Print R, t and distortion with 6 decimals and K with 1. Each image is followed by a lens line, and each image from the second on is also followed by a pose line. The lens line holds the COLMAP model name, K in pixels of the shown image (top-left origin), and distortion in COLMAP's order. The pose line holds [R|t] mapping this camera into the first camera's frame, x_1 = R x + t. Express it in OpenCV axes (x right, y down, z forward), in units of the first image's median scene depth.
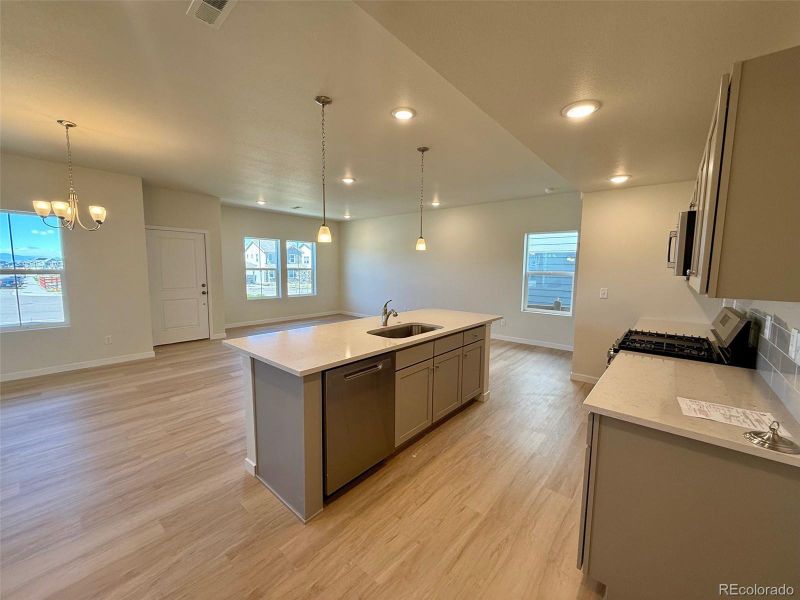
lens RADIAL K [[318.5, 0, 399.3], [0, 318.5, 300.2], [0, 0, 1]] dist [-0.000542, 0.000378]
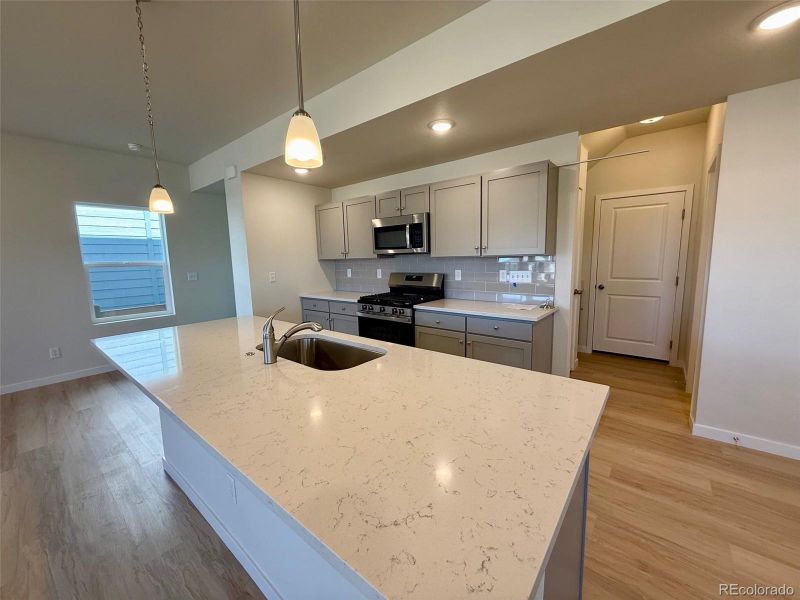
lens RADIAL K [[318.5, 0, 397.7], [0, 318.5, 301.0], [0, 0, 1]] dist [-0.000542, 0.000378]
pose [[-0.020796, -0.147123, 0.988900, -0.263633], [0.128205, 0.980555, 0.148578, -0.031314], [-0.991530, 0.129871, -0.001530, 0.397995]]
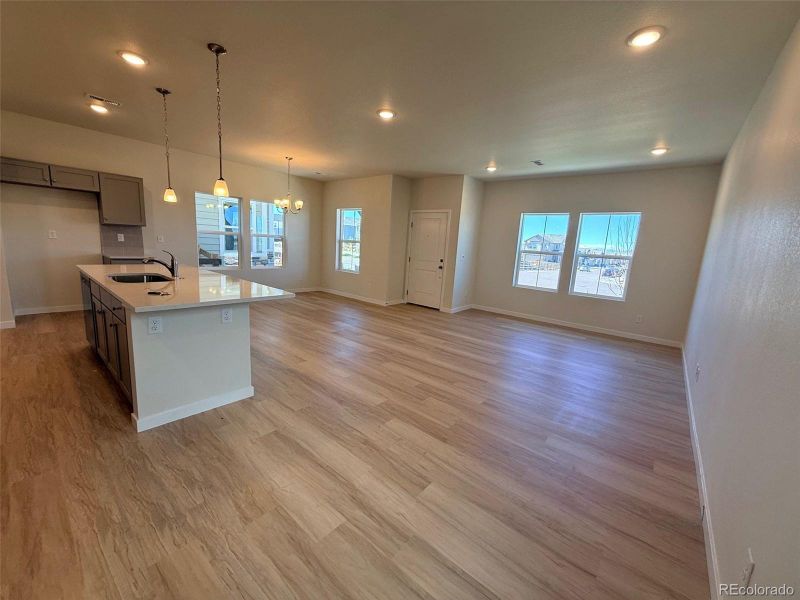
lens RADIAL K [[318.5, 0, 395.6], [0, 318.5, 298.5], [0, 0, 1]] dist [-0.000542, 0.000378]
pose [[0.004013, 0.159539, -0.987183, 0.500162], [-0.166236, 0.973562, 0.156662, -0.066873], [0.986078, 0.163477, 0.030428, 0.849465]]
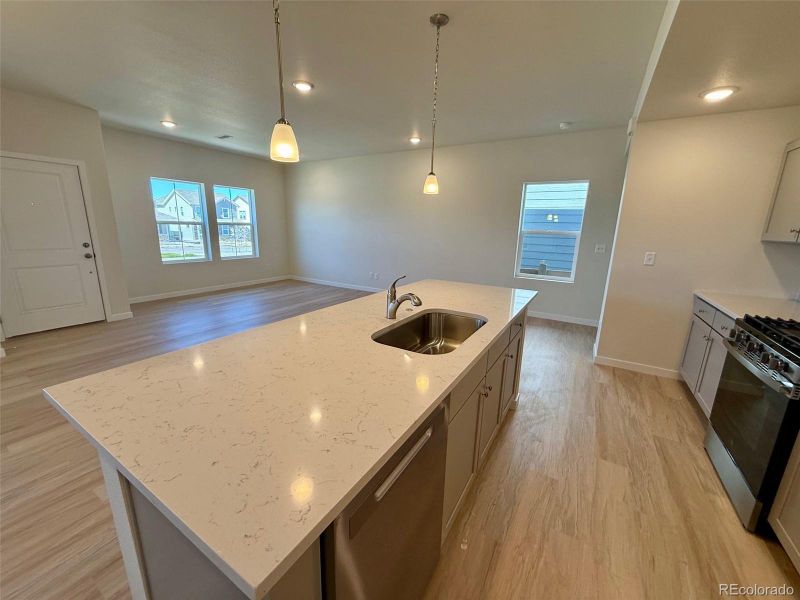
lens RADIAL K [[318.5, 0, 399.8], [0, 318.5, 299.7], [0, 0, 1]] dist [-0.000542, 0.000378]
pose [[0.986438, -0.023811, 0.162401, -0.063873], [0.002994, 0.991867, 0.127241, -0.015581], [-0.164110, -0.125029, 0.978486, 0.208250]]
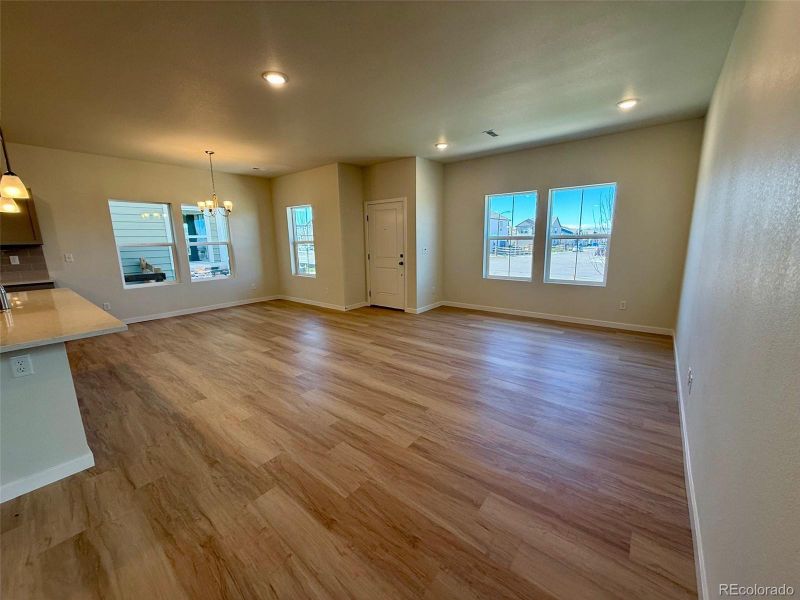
lens RADIAL K [[318.5, 0, 395.2], [0, 318.5, 298.5], [0, 0, 1]] dist [-0.000542, 0.000378]
pose [[0.024044, 0.172250, -0.984760, 0.379674], [-0.087432, 0.981632, 0.169568, -0.083776], [0.995880, 0.082022, 0.038663, 0.973709]]
